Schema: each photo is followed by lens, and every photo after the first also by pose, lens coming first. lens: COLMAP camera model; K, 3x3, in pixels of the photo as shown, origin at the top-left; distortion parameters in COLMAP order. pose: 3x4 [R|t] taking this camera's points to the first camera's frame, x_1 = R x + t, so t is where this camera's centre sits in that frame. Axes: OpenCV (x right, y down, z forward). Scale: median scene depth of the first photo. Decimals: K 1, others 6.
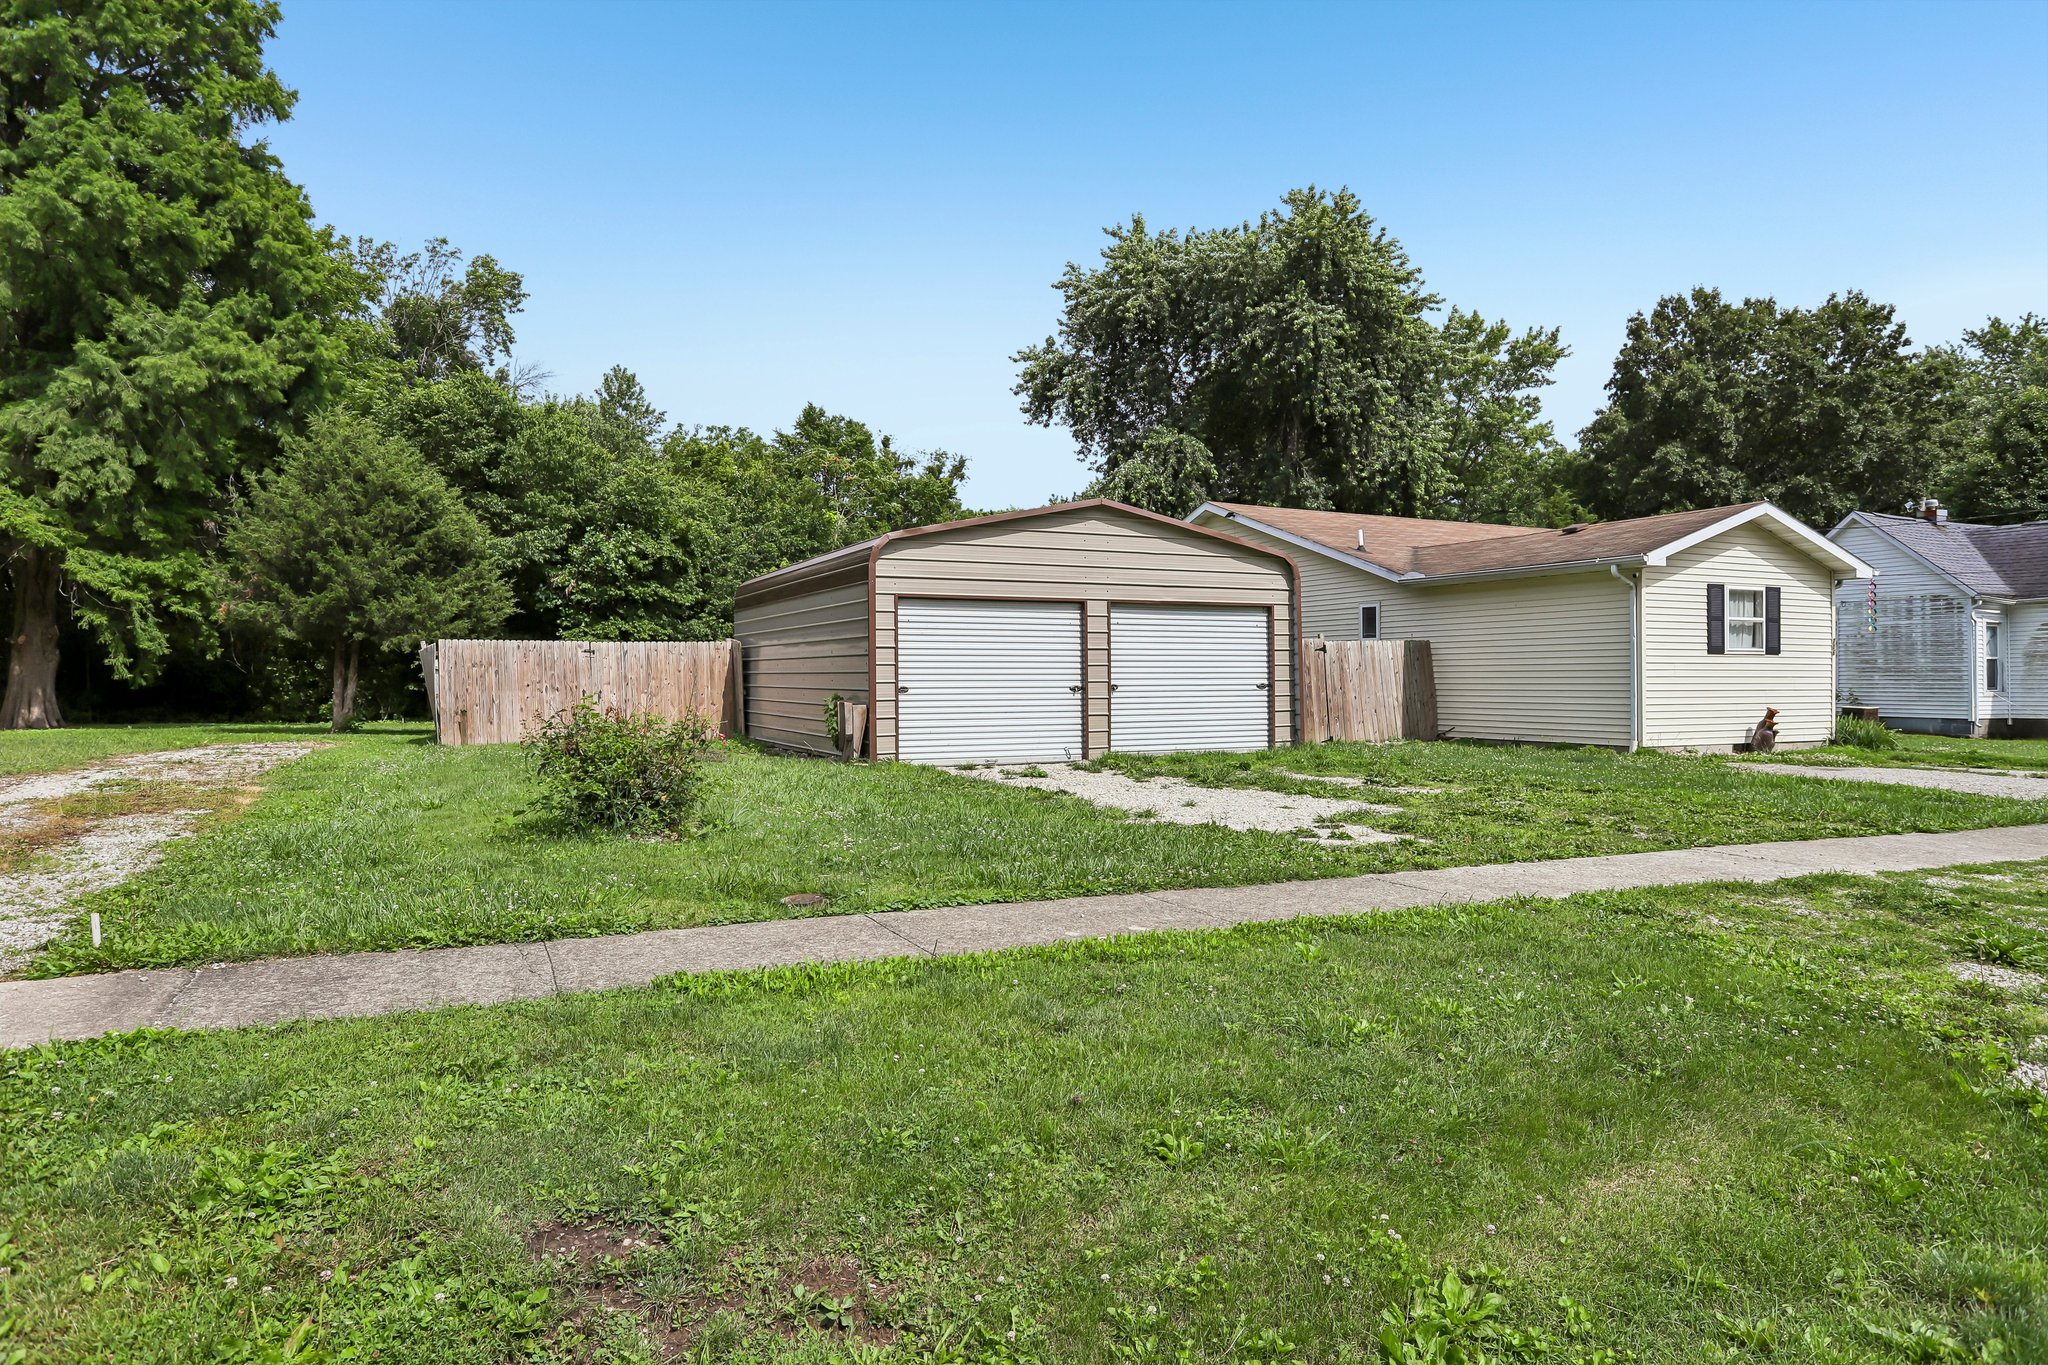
lens RADIAL K [[1244.1, 0, 995.3], [0, 1244.1, 684.3], [0, 0, 1]] dist [-0.067943, 0.064077]
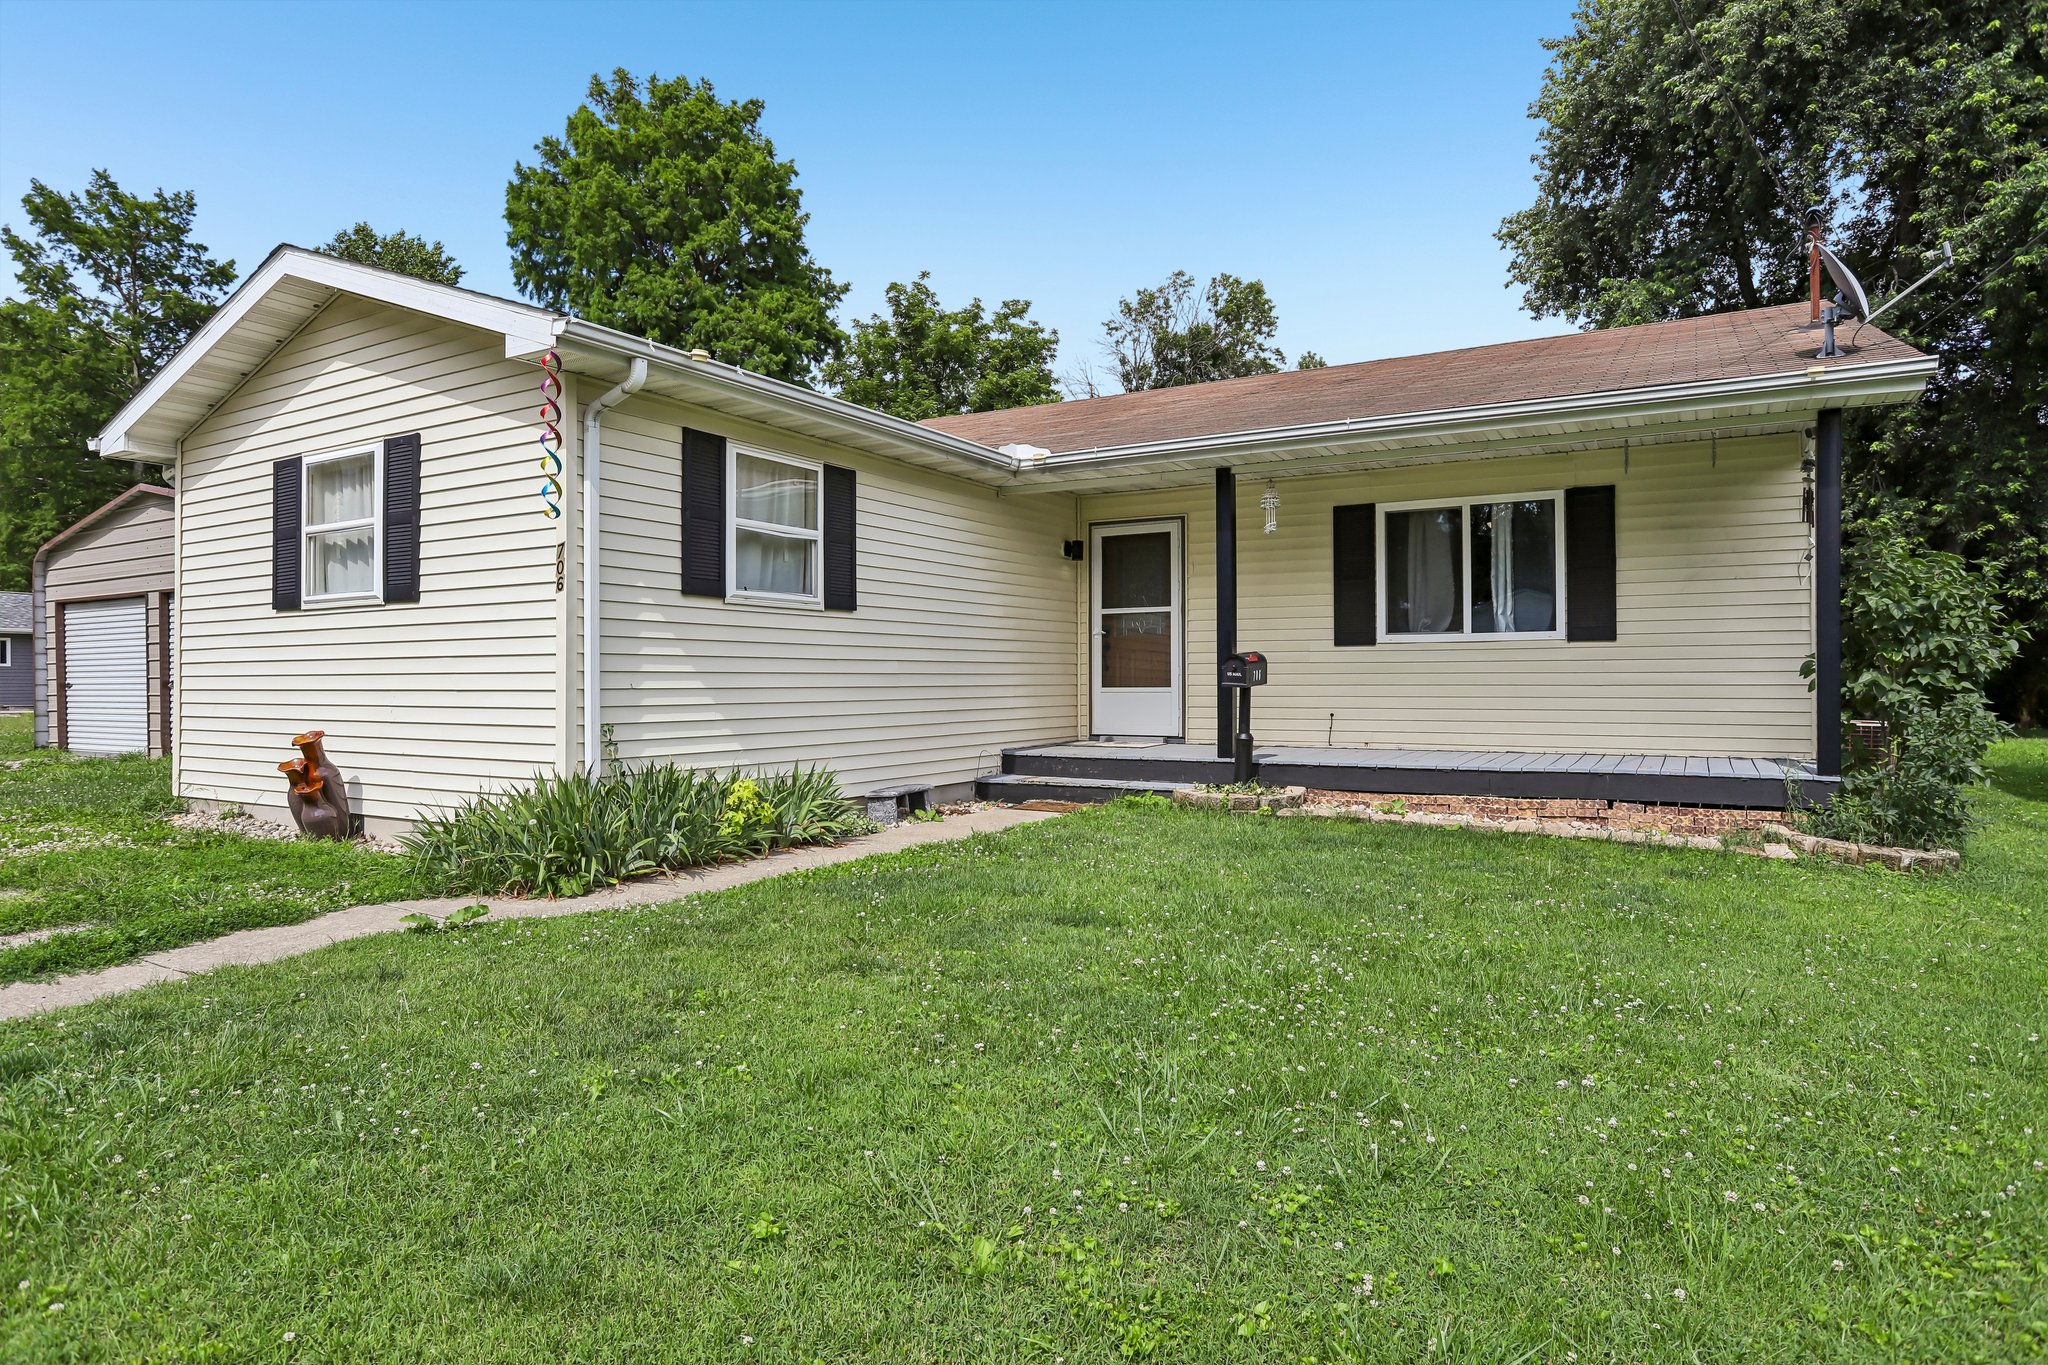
lens RADIAL K [[1190.8, 0, 1019.1], [0, 1190.8, 681.6], [0, 0, 1]] dist [-0.063368, 0.039564]
pose [[0.567209, -0.002464, -0.823570, 1.093002], [0.000674, 0.999997, -0.002528, 0.003163], [0.823574, 0.000879, 0.567208, 0.964513]]
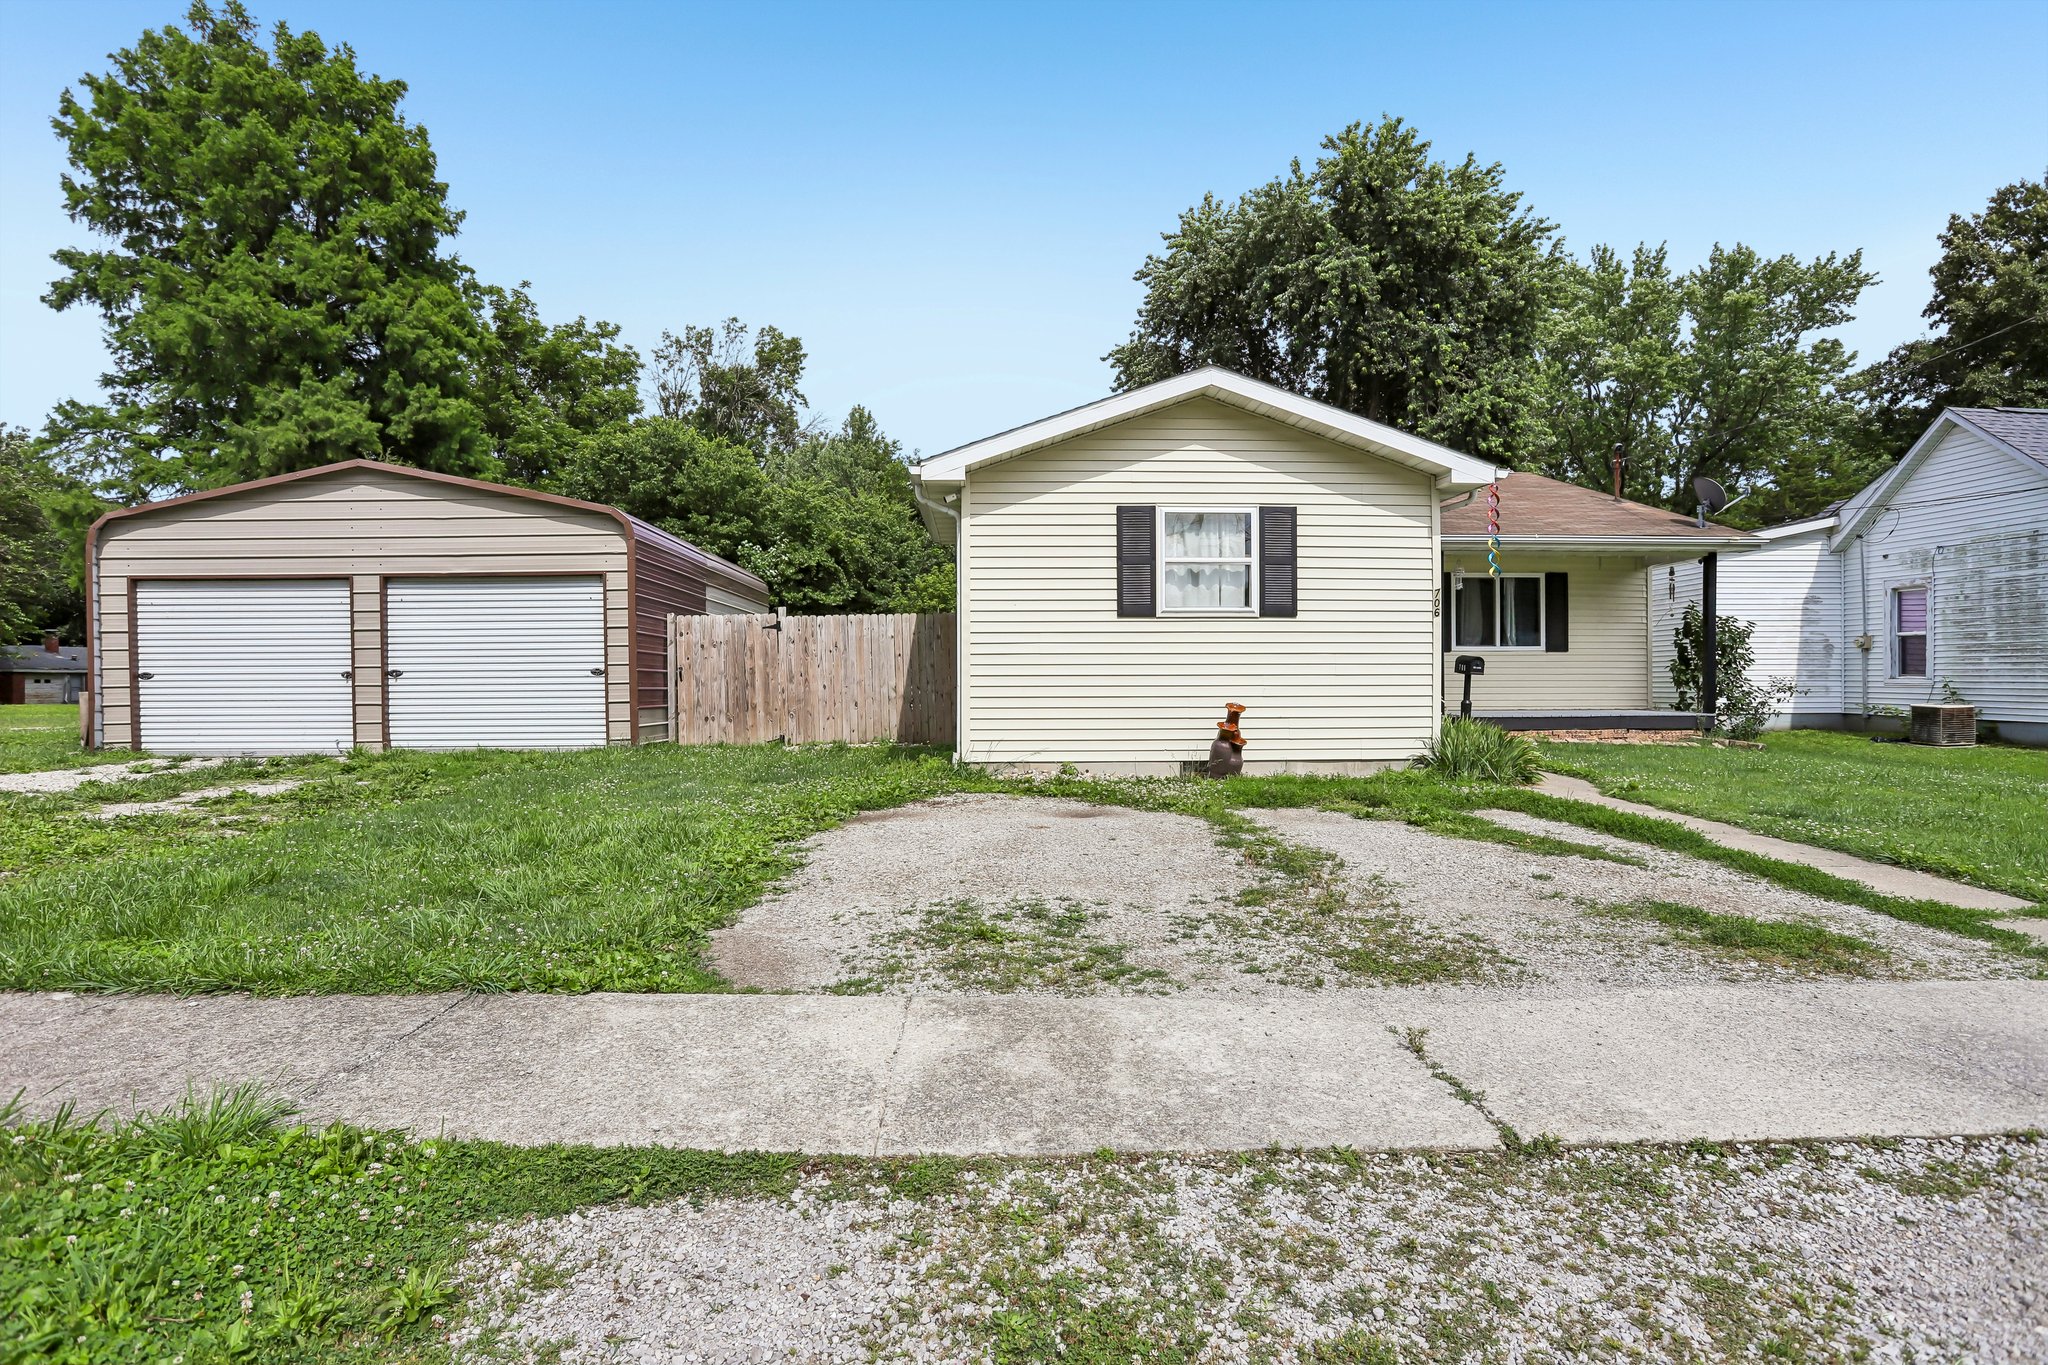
lens RADIAL K [[1053.7, 0, 1011.7], [0, 1053.7, 680.4], [0, 0, 1]] dist [-0.068706, 0.037104]
pose [[0.920017, -0.001778, -0.391874, 0.731776], [0.002204, 0.999997, 0.000639, 0.007168], [0.391871, -0.001451, 0.920019, 0.470098]]
